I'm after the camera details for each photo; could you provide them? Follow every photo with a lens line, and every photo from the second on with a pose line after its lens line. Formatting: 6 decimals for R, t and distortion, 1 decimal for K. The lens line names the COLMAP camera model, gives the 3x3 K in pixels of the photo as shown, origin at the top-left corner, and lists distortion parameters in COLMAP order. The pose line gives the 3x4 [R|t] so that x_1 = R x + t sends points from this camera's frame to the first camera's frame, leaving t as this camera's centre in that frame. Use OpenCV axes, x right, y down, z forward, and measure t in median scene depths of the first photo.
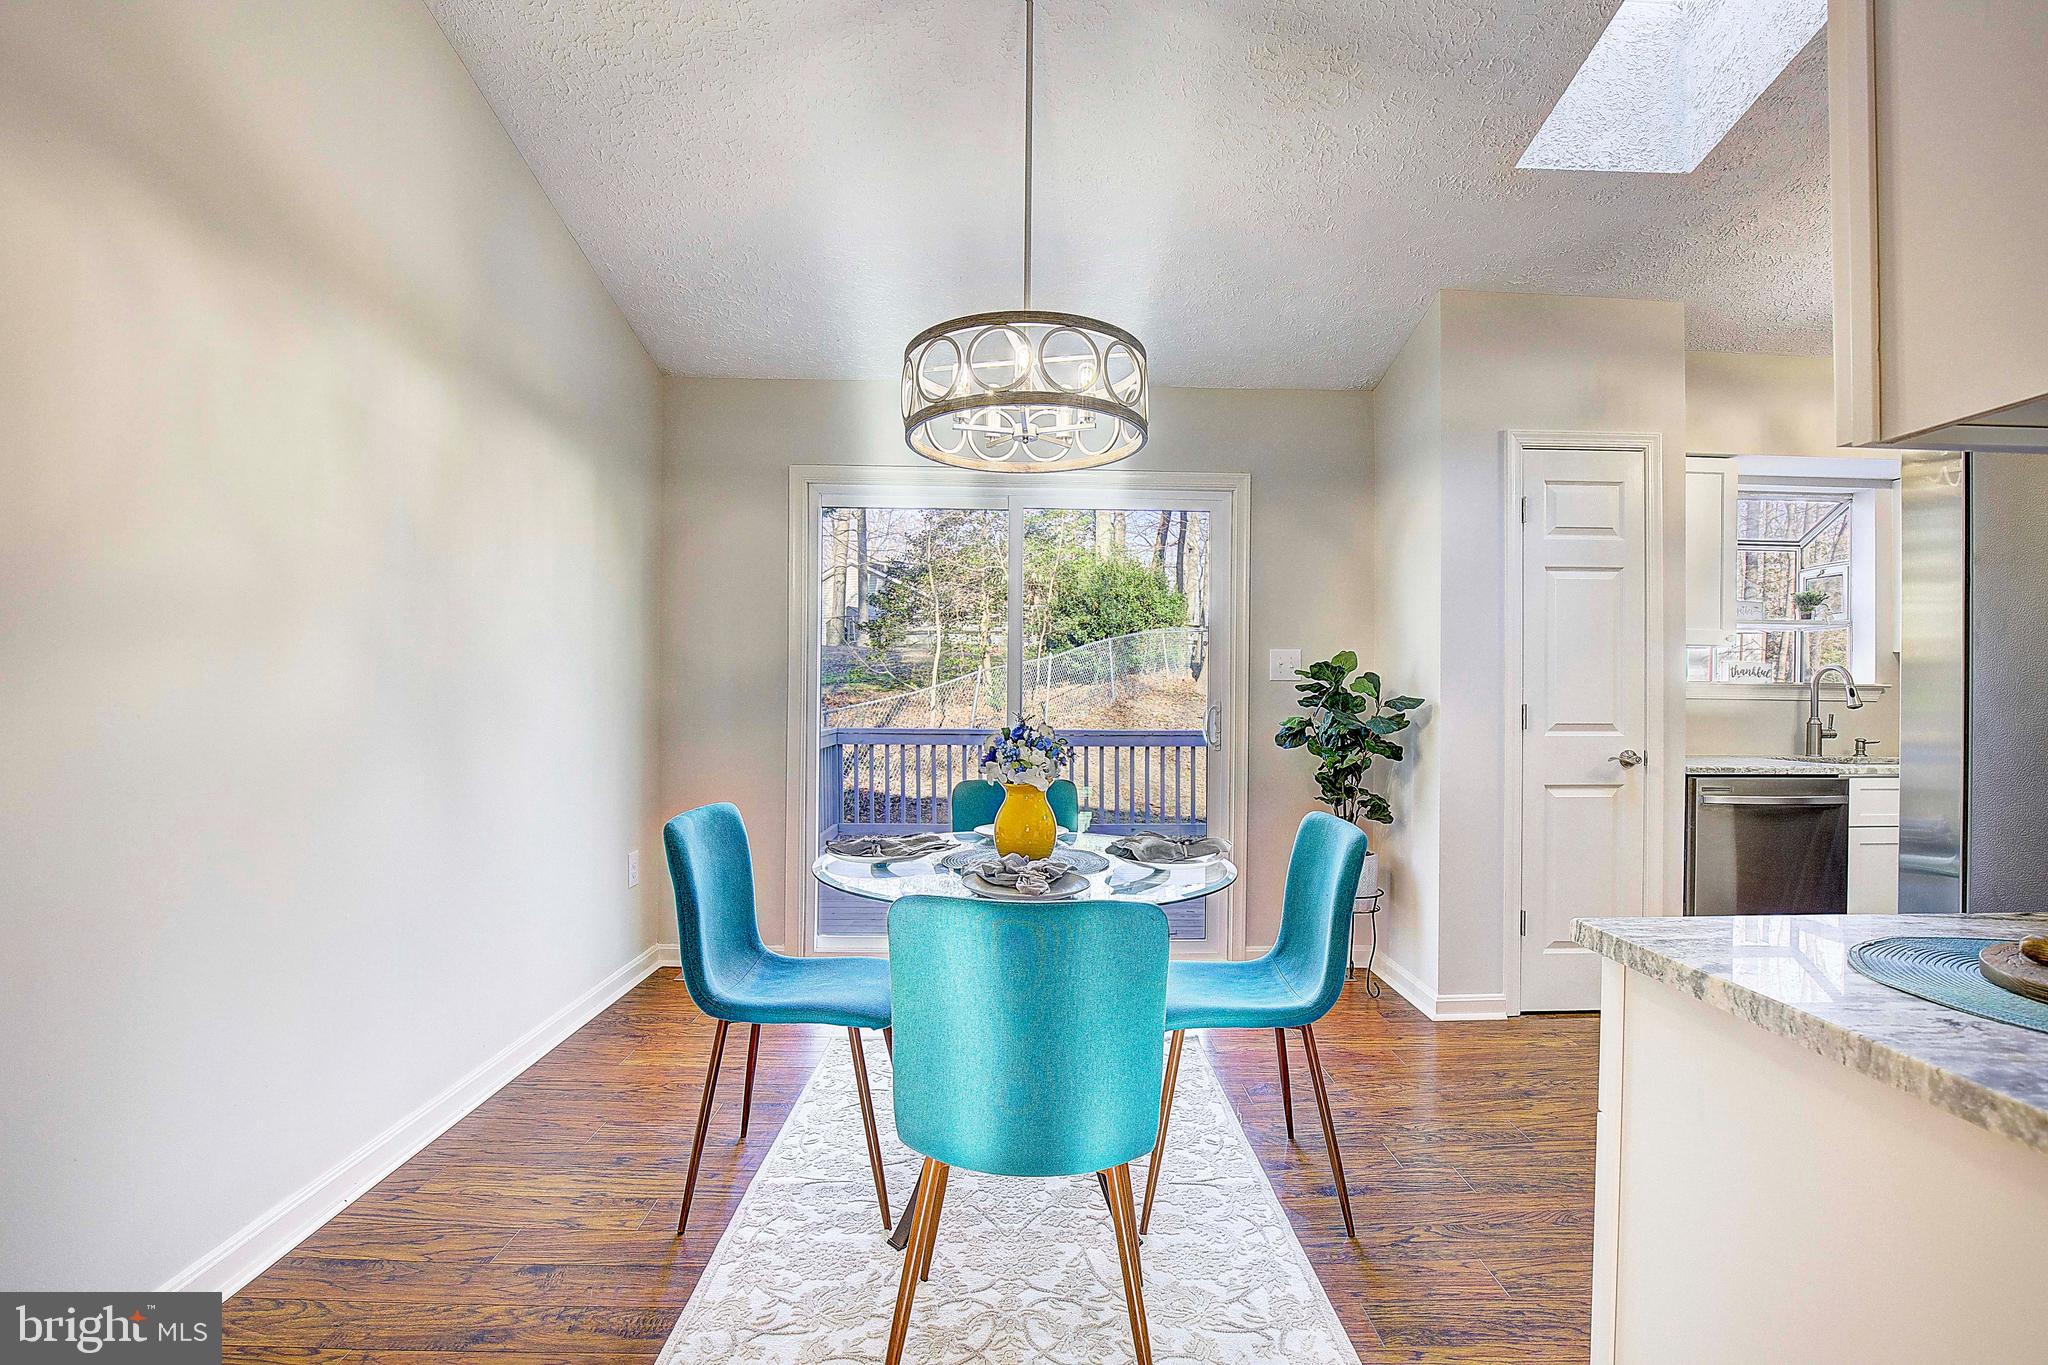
lens RADIAL K [[939.1, 0, 1052.1], [0, 939.1, 698.9], [0, 0, 1]] dist [-0.028570, 0.000090]
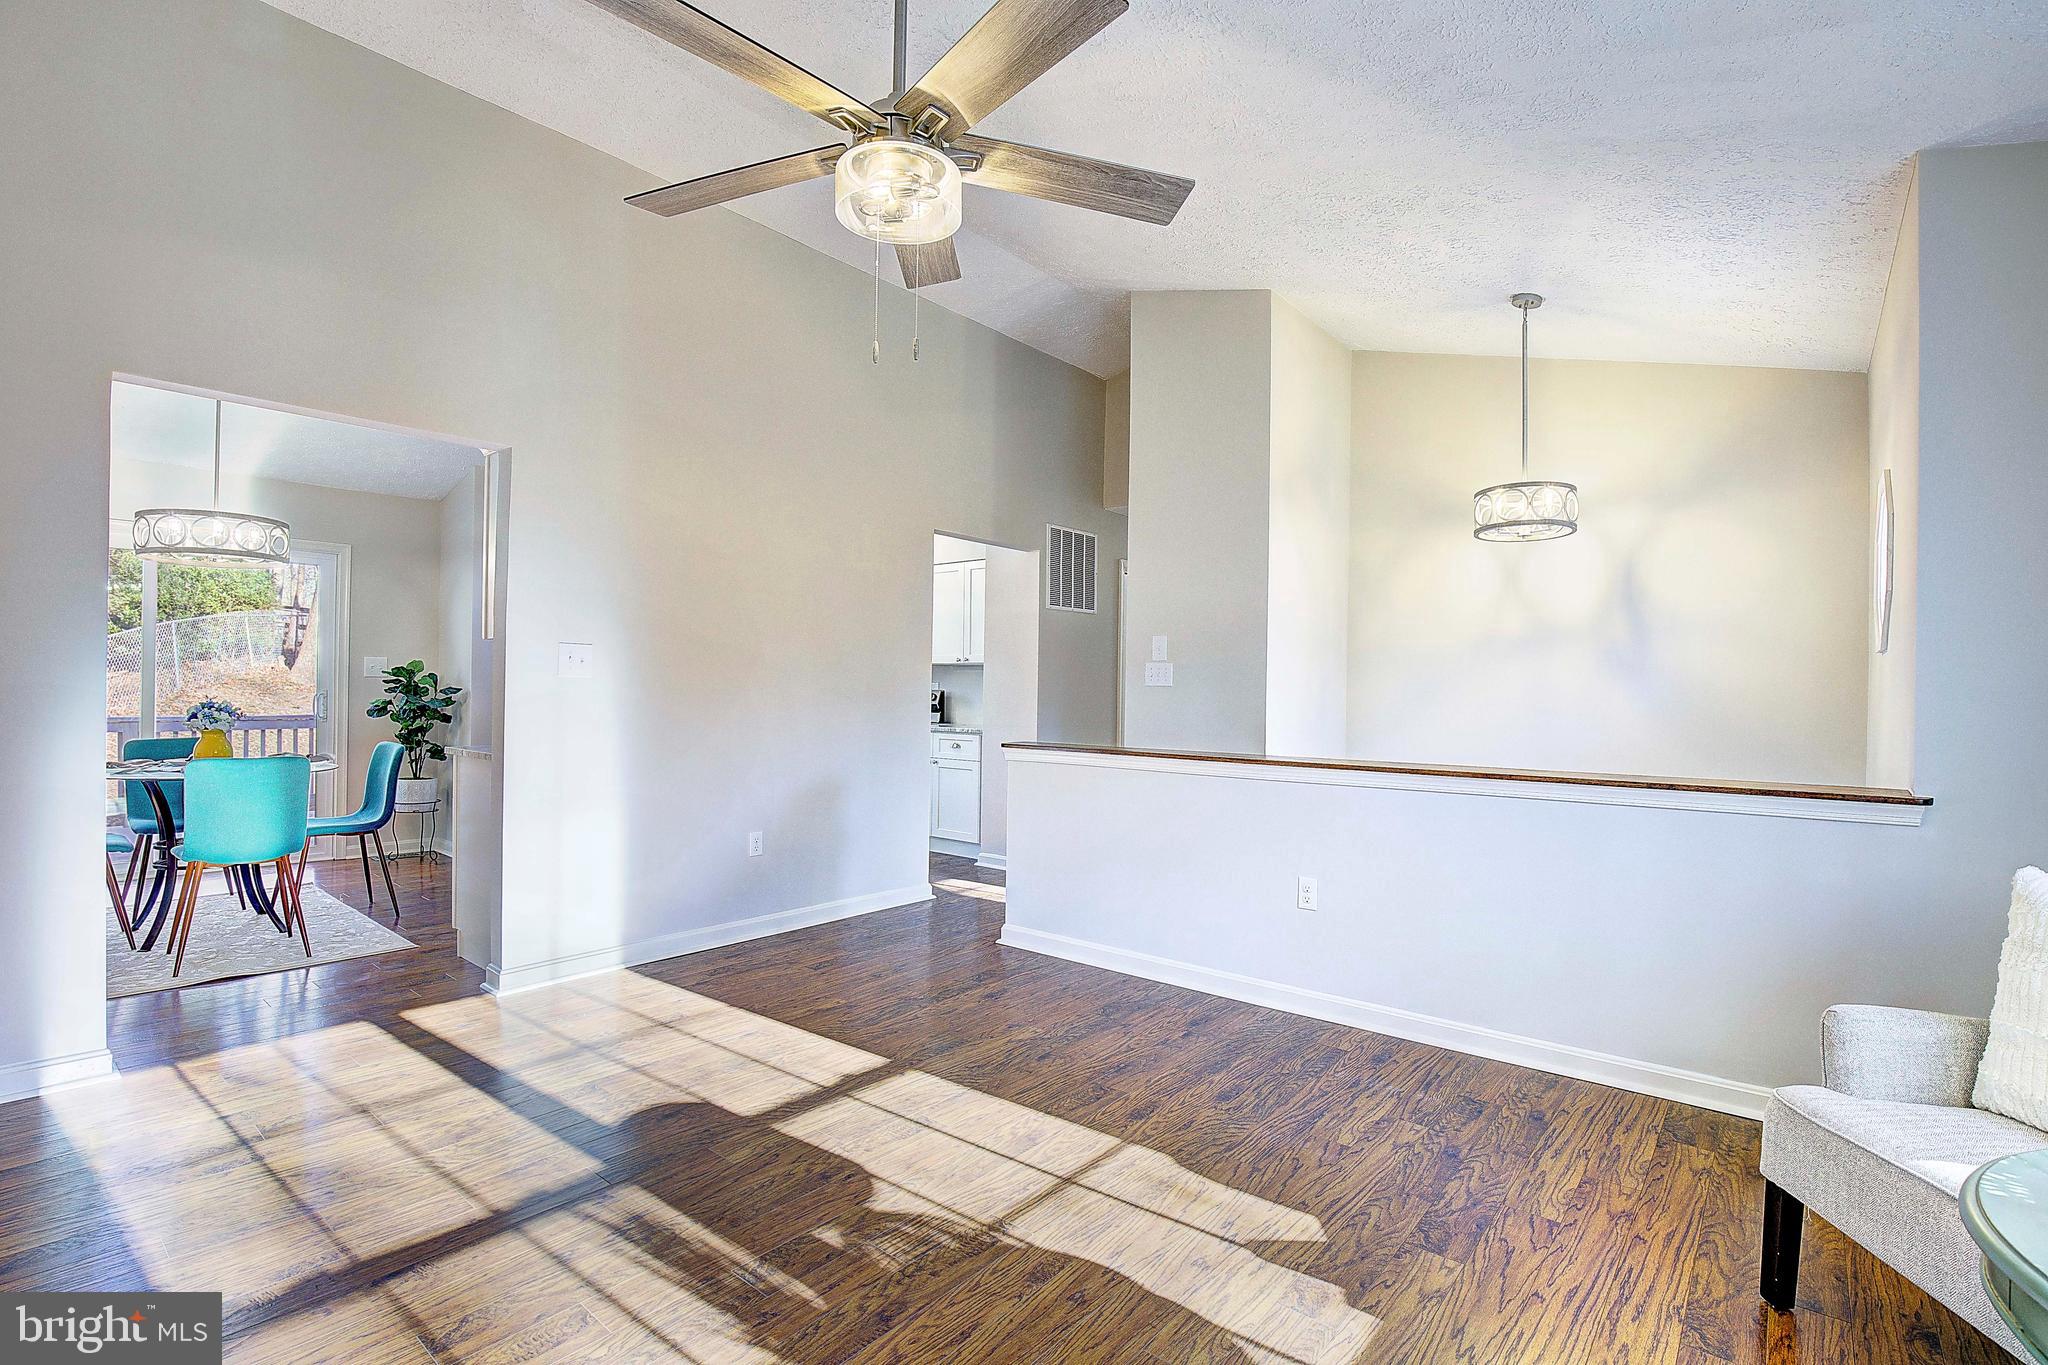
lens RADIAL K [[939.1, 0, 1052.1], [0, 939.1, 698.9], [0, 0, 1]] dist [-0.028570, 0.000090]
pose [[0.661444, -0.007650, 0.749955, -0.182440], [-0.000669, 0.999942, 0.010790, 0.000096], [-0.749994, -0.007639, 0.661400, -0.971902]]
